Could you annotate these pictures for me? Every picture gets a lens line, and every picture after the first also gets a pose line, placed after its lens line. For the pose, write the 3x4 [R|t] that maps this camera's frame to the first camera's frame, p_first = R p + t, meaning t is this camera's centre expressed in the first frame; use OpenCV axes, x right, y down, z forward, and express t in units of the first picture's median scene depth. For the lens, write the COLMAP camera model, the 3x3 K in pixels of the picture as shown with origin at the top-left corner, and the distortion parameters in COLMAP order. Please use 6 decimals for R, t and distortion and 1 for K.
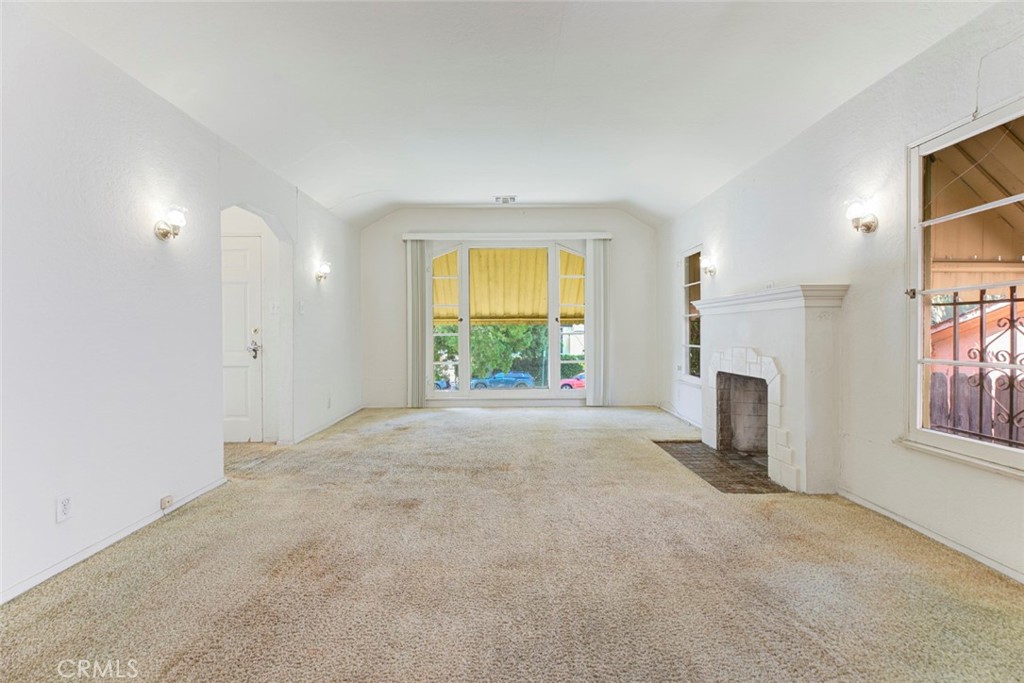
lens RADIAL K [[472.2, 0, 509.2], [0, 472.2, 336.4], [0, 0, 1]] dist [-0.000813, 0.001532]
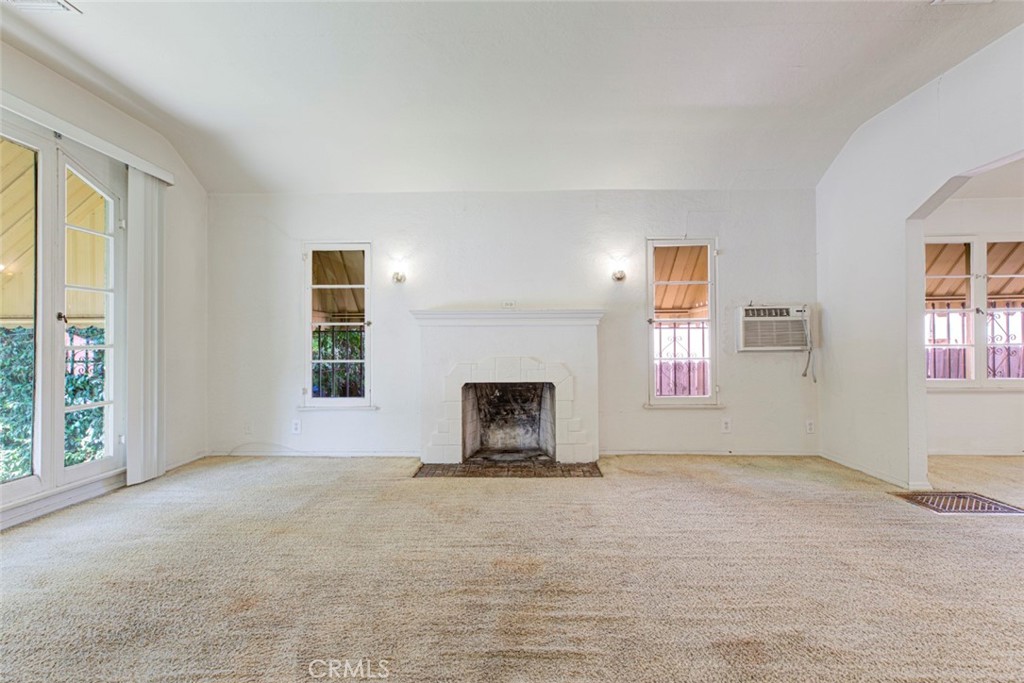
lens RADIAL K [[472.2, 0, 512.8], [0, 472.2, 347.2], [0, 0, 1]] dist [-0.000813, 0.001532]
pose [[0.012668, 0.000264, 0.999920, -0.739809], [0.013841, 0.999904, -0.000439, -0.001045], [-0.999824, 0.013845, 0.012663, 1.202302]]
